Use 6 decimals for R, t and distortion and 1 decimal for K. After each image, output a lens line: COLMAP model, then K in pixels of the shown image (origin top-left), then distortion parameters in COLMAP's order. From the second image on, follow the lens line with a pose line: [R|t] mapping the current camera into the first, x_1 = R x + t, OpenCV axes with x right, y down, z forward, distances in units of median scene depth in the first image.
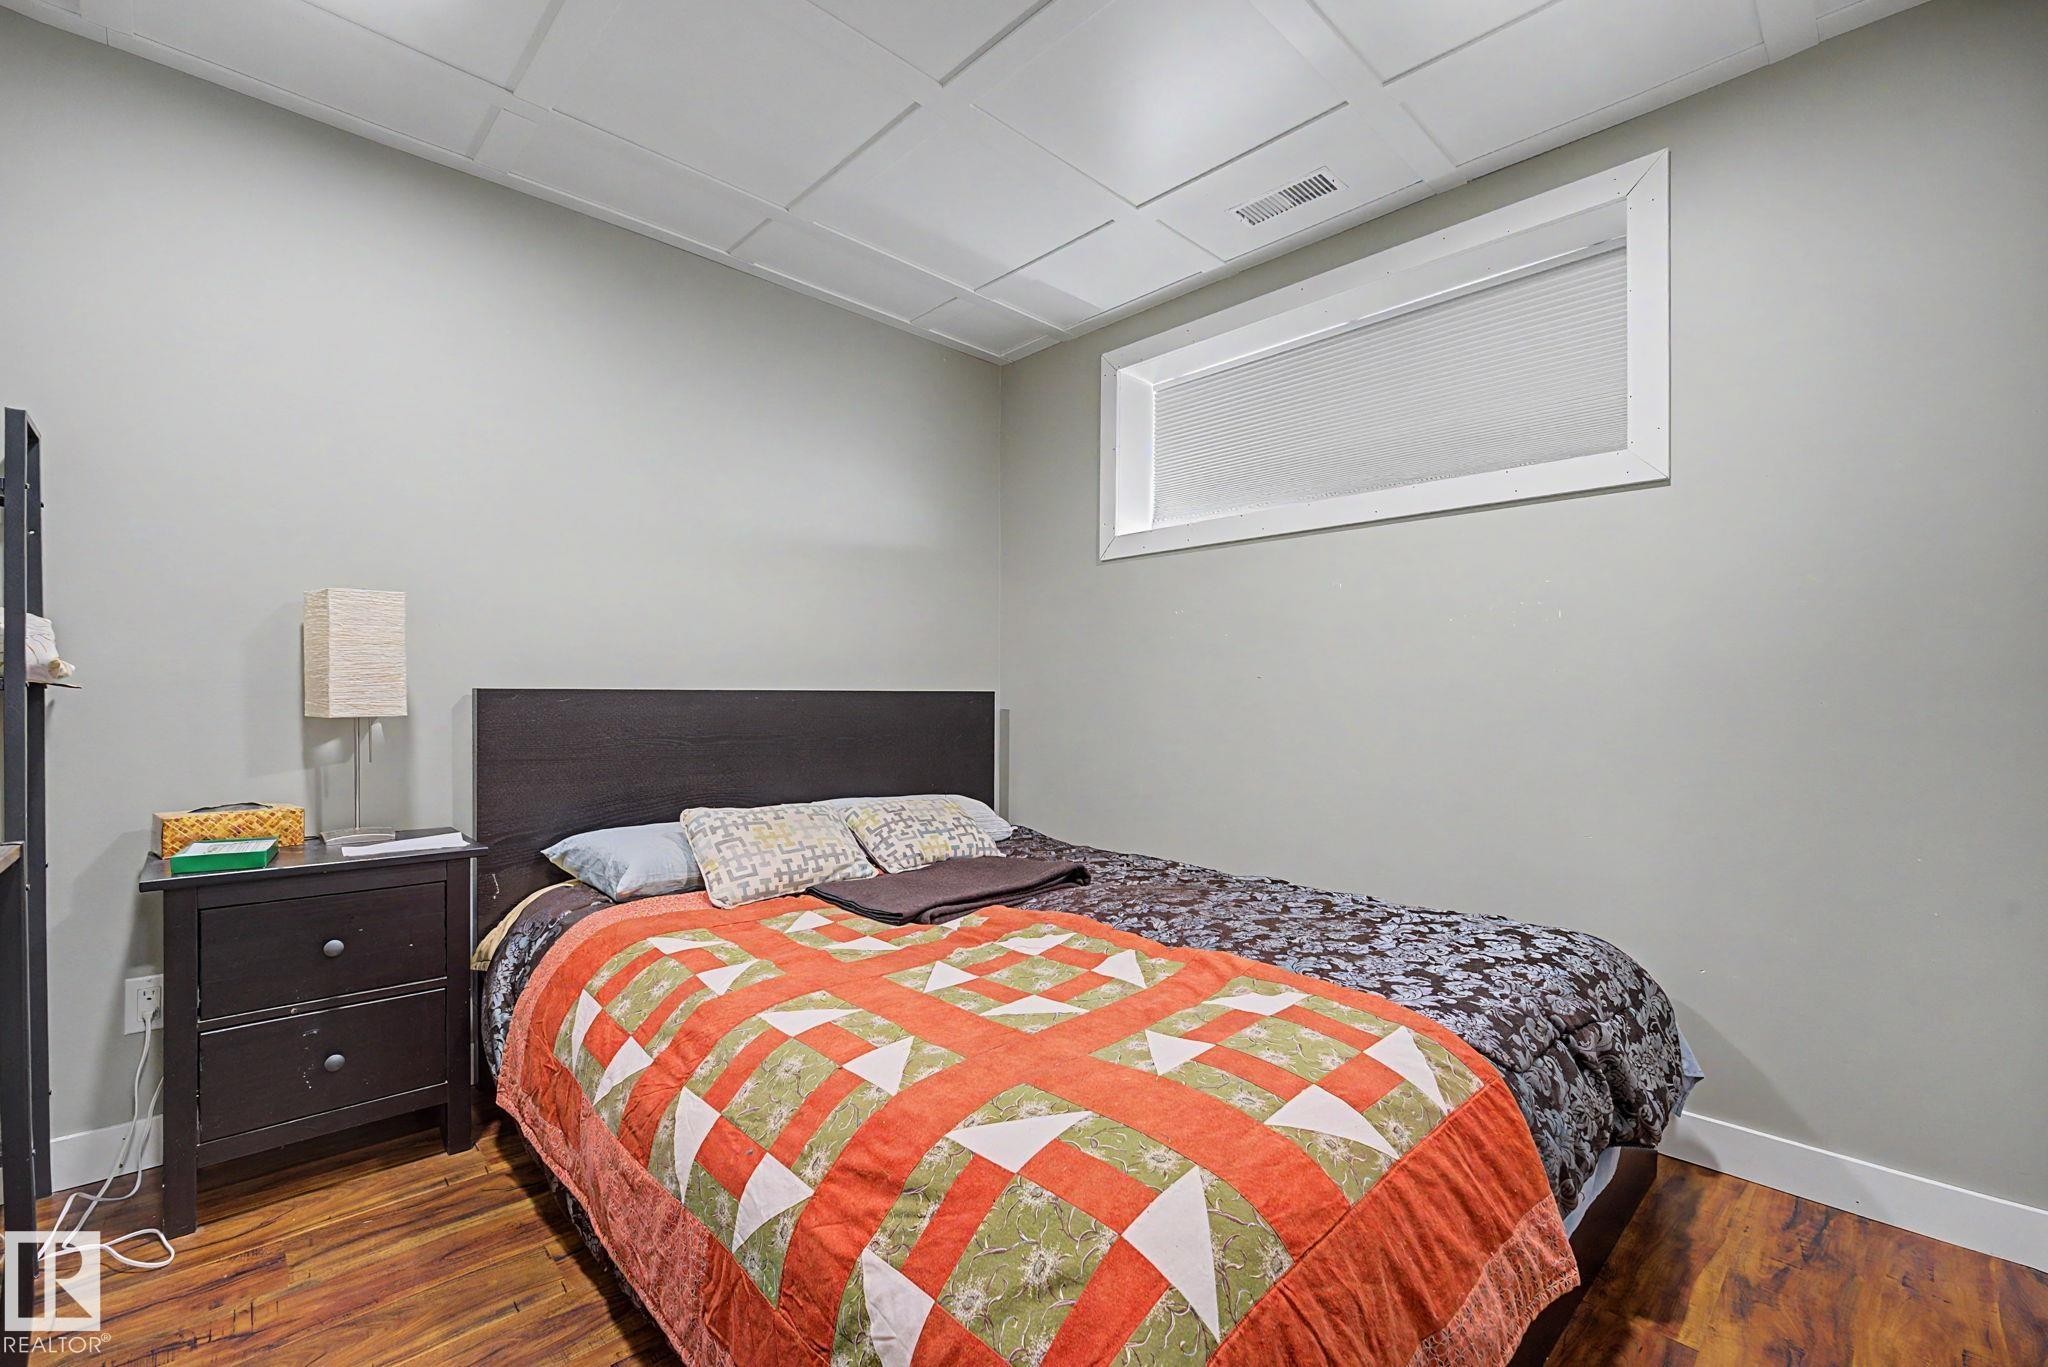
lens RADIAL K [[876.5, 0, 1024.0], [0, 876.5, 683.5], [0, 0, 1]] dist [0.023376, -0.000066]
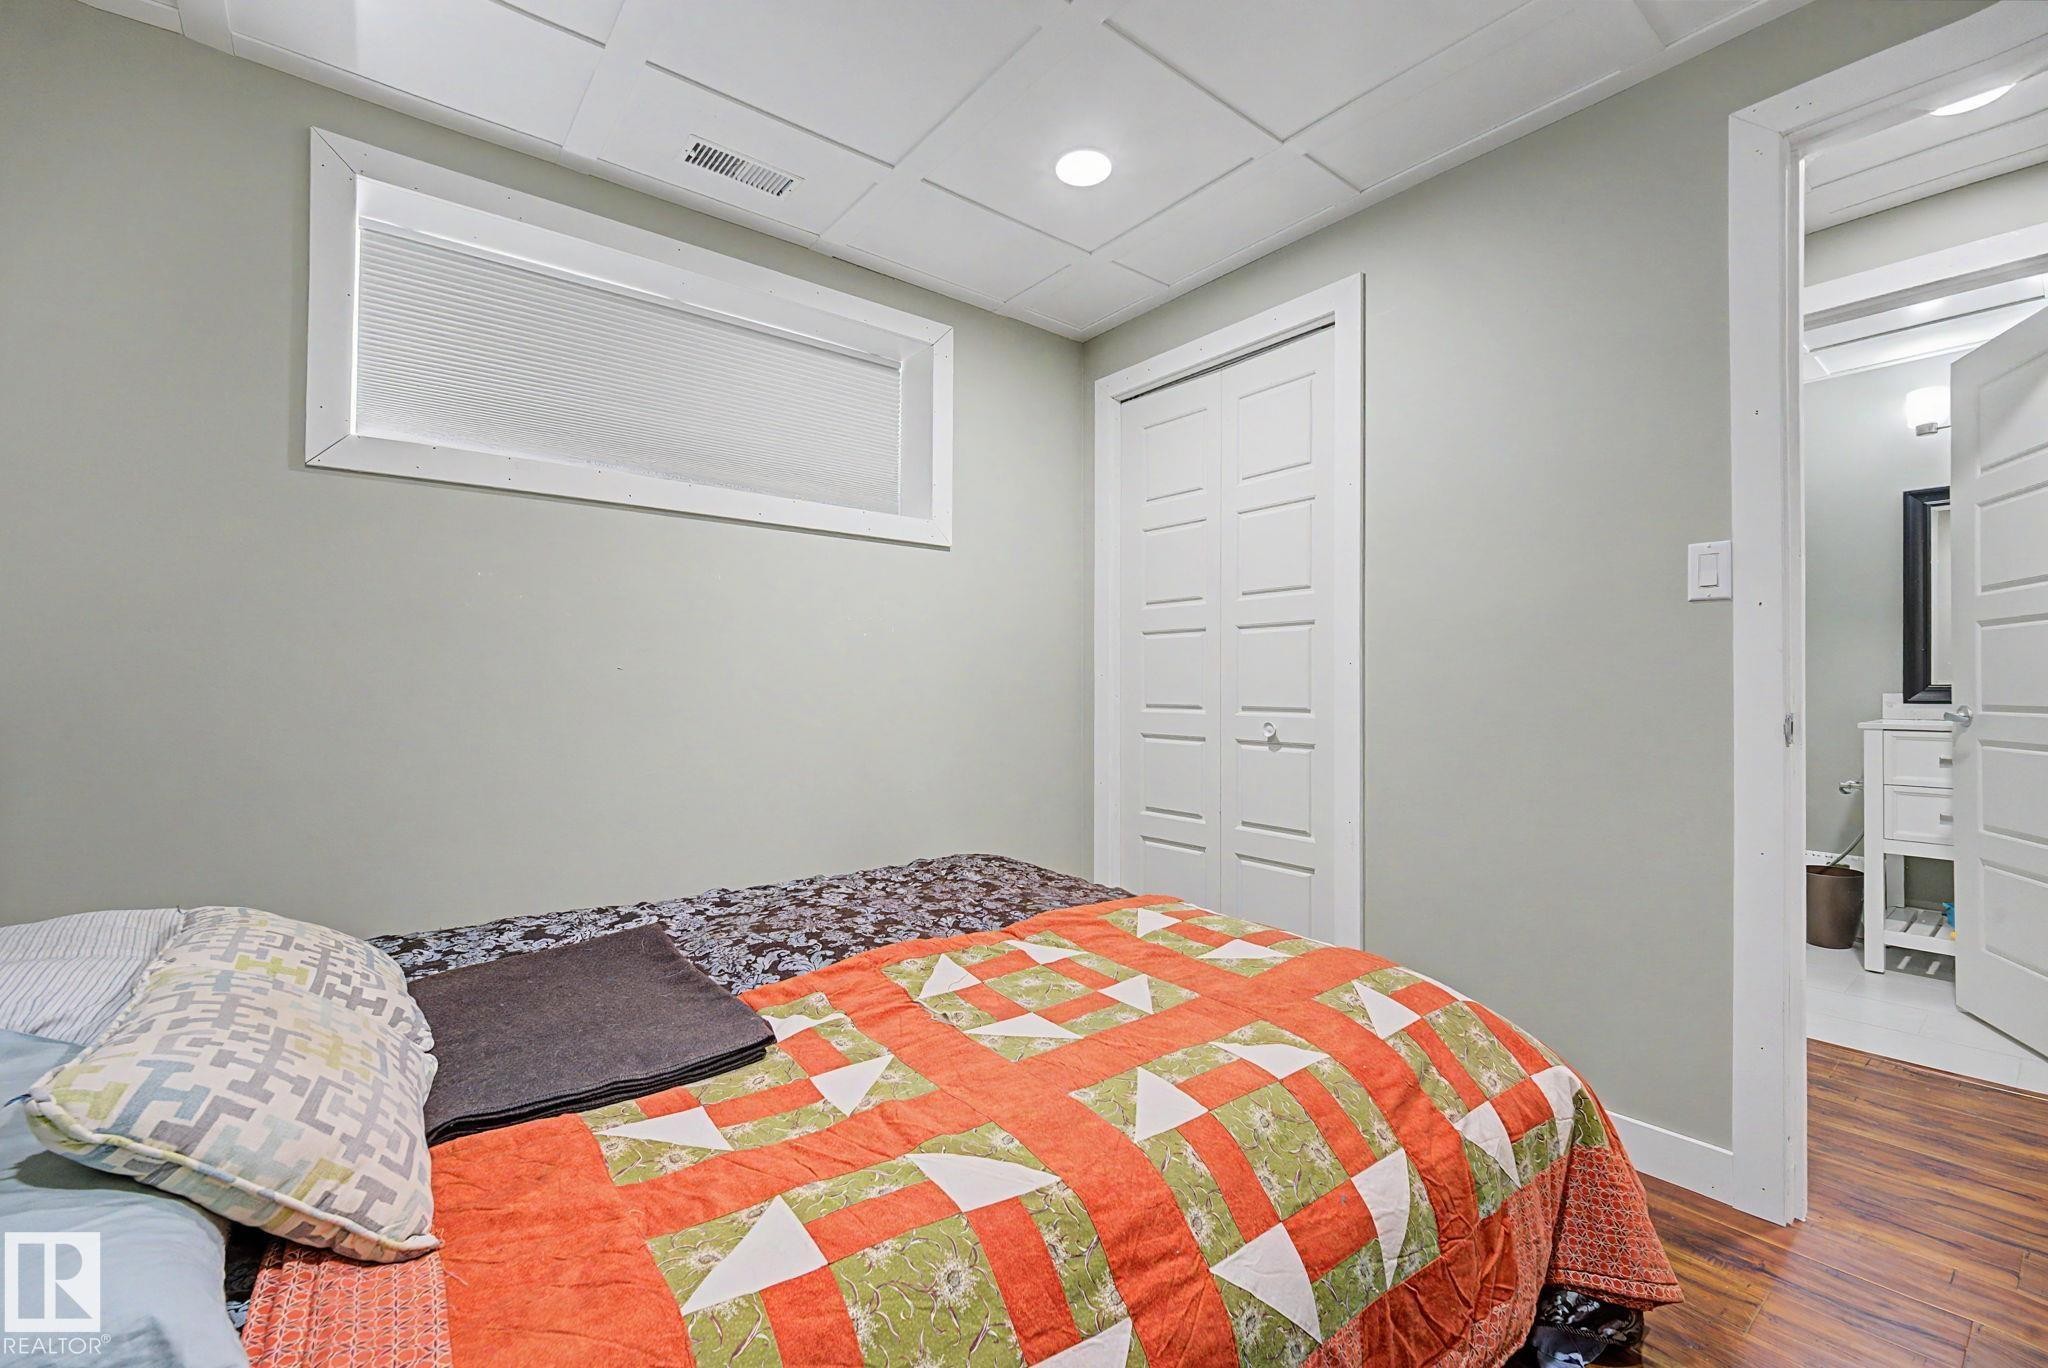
lens RADIAL K [[858.5, 0, 1028.8], [0, 858.5, 680.1], [0, 0, 1]] dist [-0.005288, -0.001100]
pose [[0.095378, 0.007034, 0.995416, -0.896577], [-0.007240, 0.999953, -0.006372, 0.009171], [-0.995415, -0.006599, 0.095425, 0.918788]]
